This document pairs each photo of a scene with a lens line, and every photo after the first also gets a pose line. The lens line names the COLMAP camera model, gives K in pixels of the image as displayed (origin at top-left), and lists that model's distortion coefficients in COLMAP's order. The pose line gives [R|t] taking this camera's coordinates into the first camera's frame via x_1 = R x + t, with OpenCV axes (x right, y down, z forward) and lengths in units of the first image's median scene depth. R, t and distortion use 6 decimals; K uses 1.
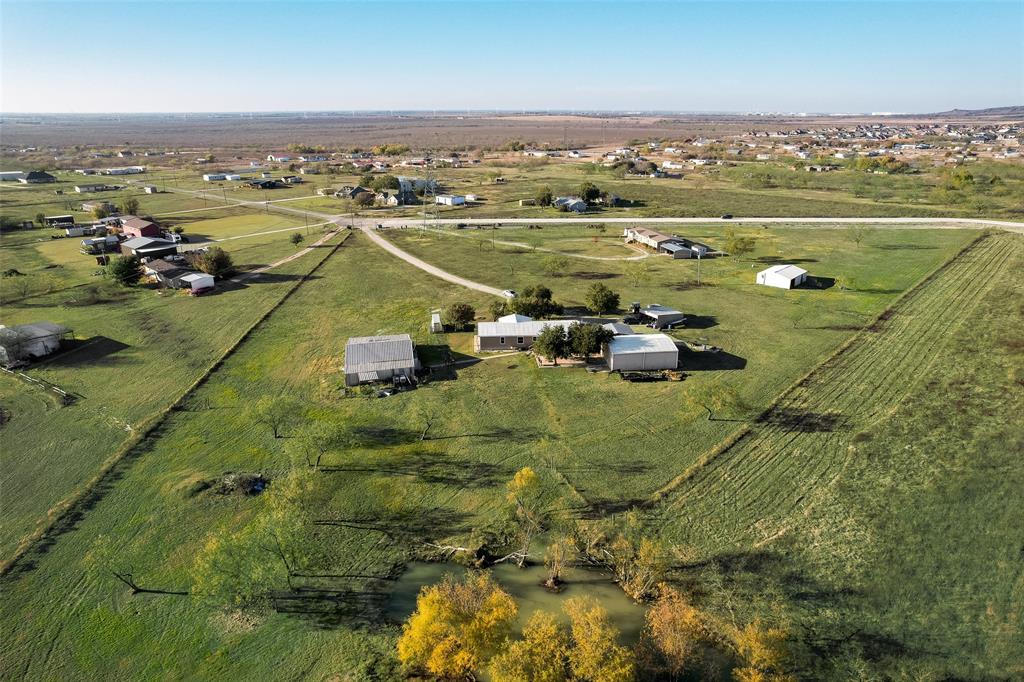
lens RADIAL K [[656.1, 0, 512.0], [0, 656.1, 341.0], [0, 0, 1]] dist [-0.072710, 0.060142]
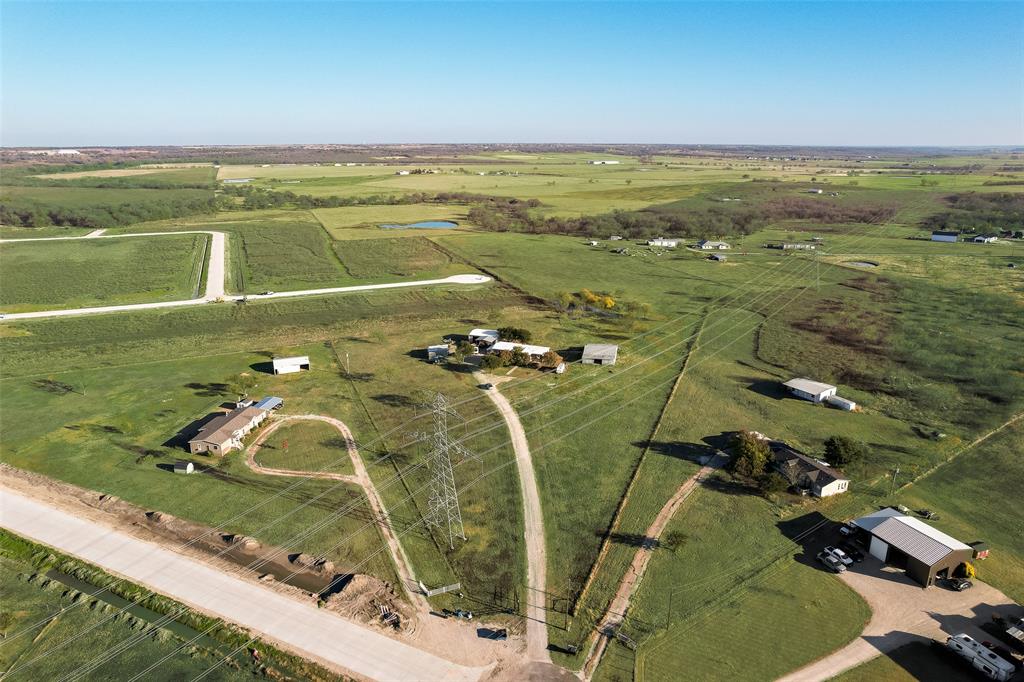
lens RADIAL K [[656.1, 0, 512.0], [0, 656.1, 341.0], [0, 0, 1]] dist [-0.072710, 0.060142]
pose [[-0.910025, -0.116421, 0.397871, -0.428527], [0.145388, 0.809168, 0.569306, -0.683890], [-0.388223, 0.575928, -0.719437, 1.443297]]
